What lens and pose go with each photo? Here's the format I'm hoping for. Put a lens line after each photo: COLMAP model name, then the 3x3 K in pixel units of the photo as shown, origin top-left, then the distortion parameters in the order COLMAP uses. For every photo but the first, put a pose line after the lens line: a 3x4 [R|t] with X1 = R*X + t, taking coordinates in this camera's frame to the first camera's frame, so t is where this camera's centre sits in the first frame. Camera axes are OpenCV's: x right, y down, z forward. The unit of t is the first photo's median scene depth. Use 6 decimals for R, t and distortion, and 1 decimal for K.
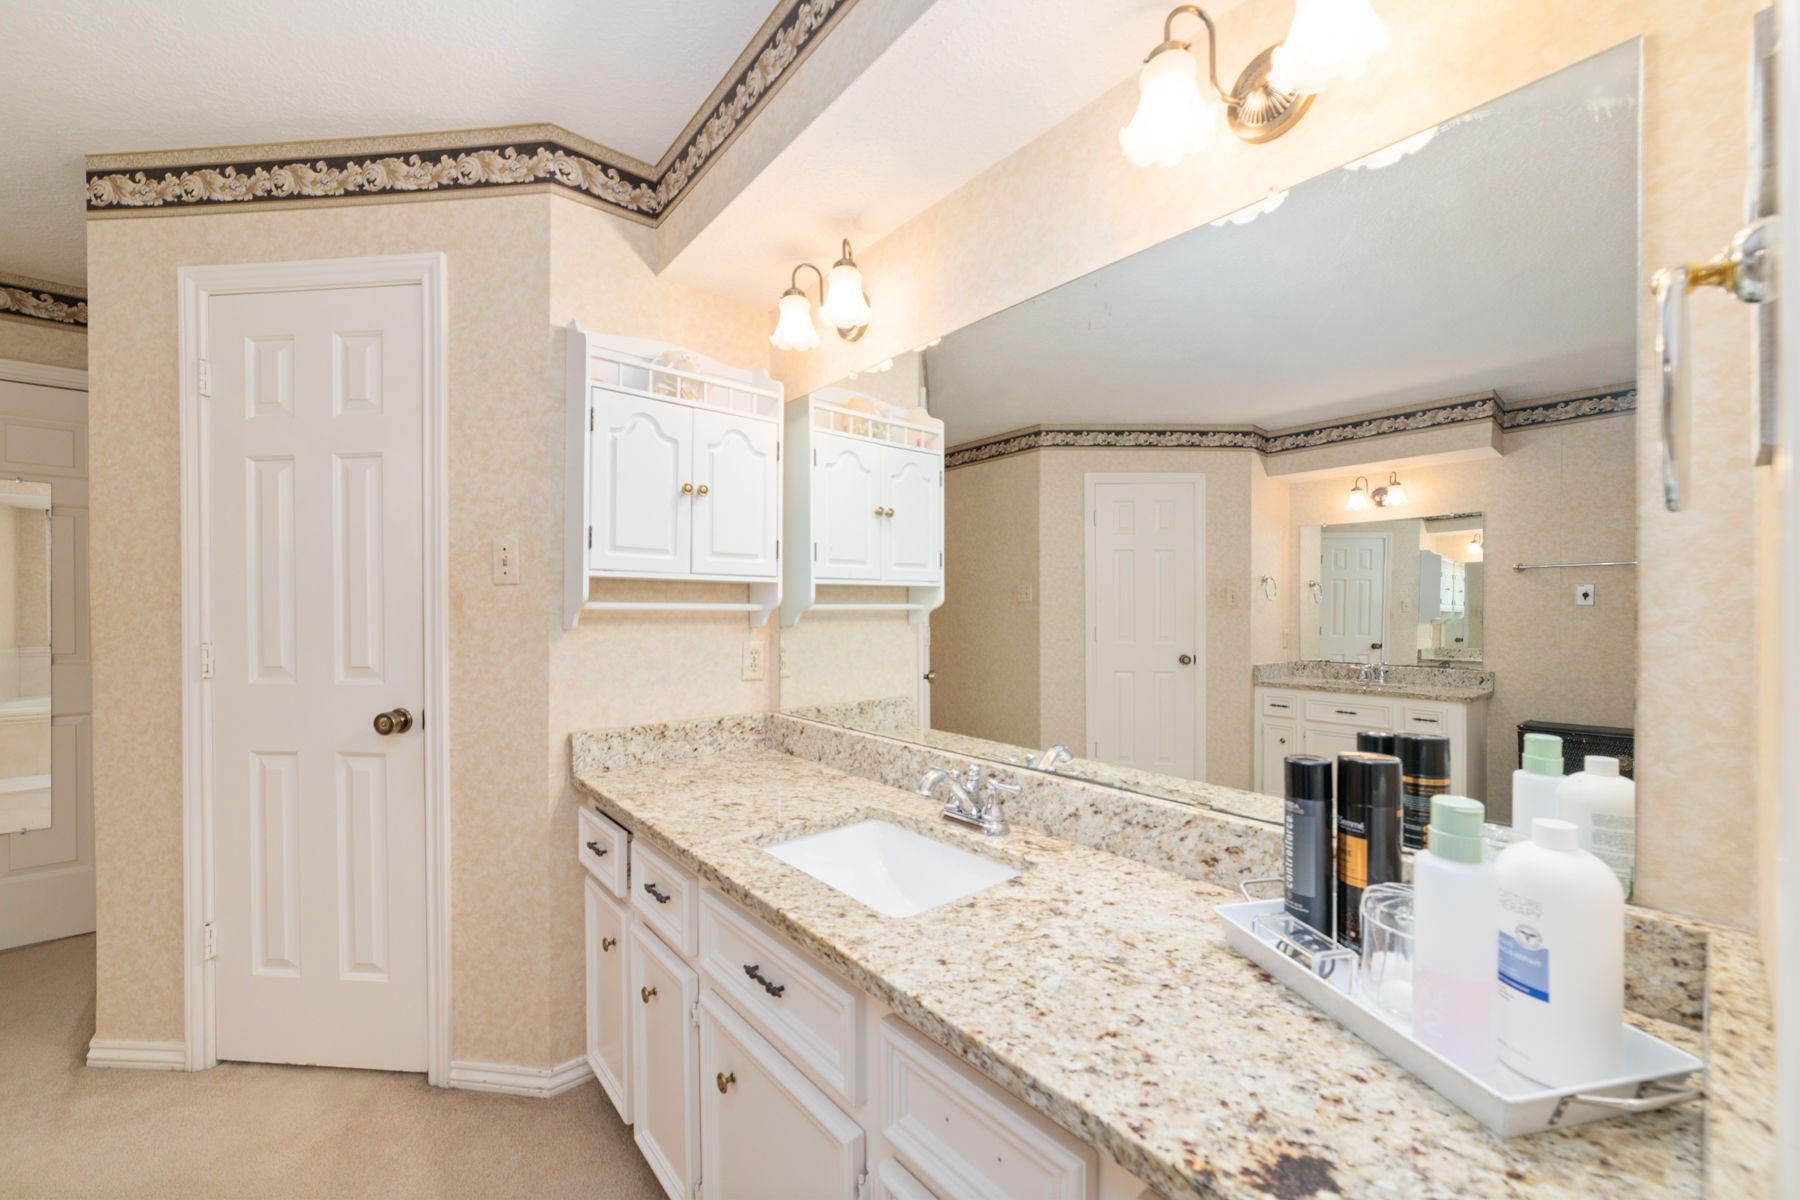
lens RADIAL K [[692.5, 0, 888.0], [0, 692.5, 611.7], [0, 0, 1]] dist [-0.019124, 0.010160]
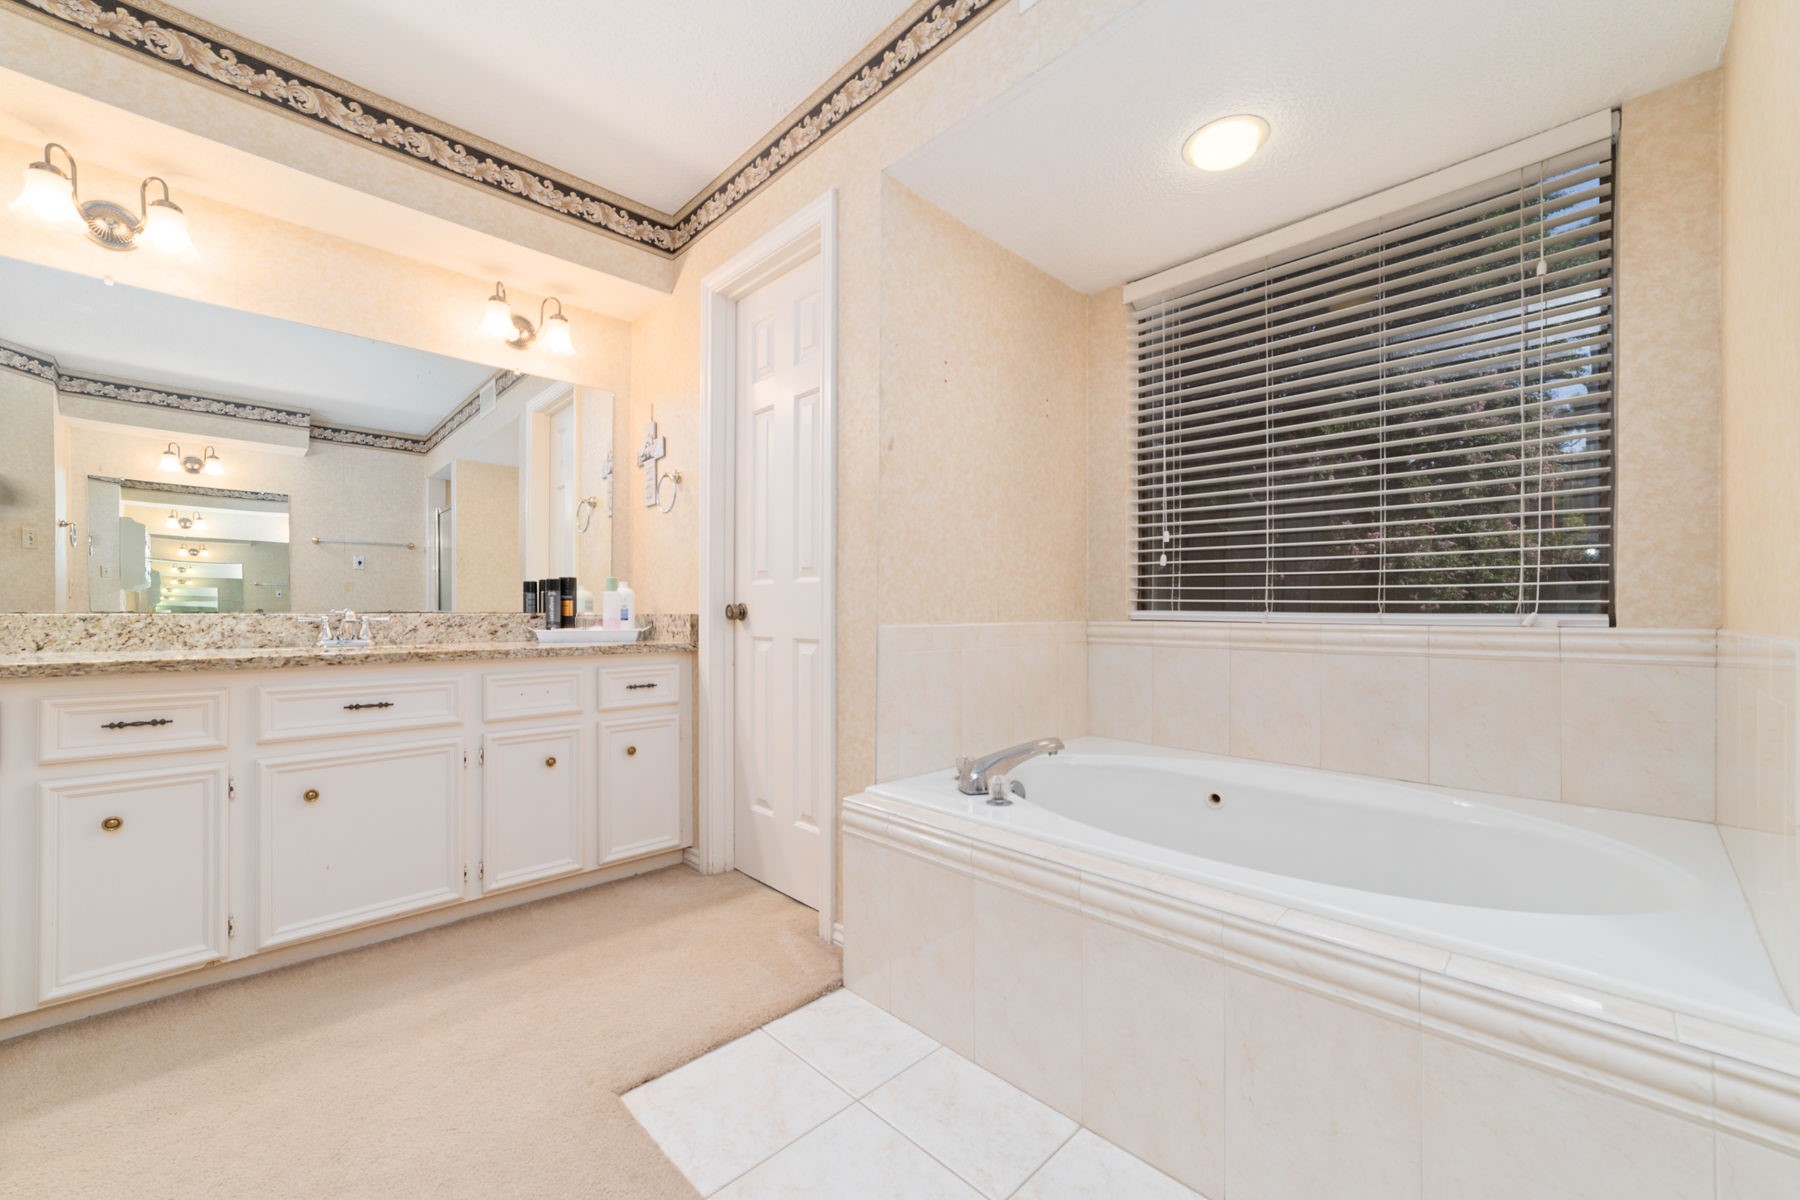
lens RADIAL K [[692.5, 0, 888.0], [0, 692.5, 611.7], [0, 0, 1]] dist [-0.019124, 0.010160]
pose [[-0.079512, -0.002274, 0.996831, -0.587719], [-0.005311, 0.999984, 0.001857, 0.077762], [-0.996820, -0.005146, -0.079523, -0.057990]]
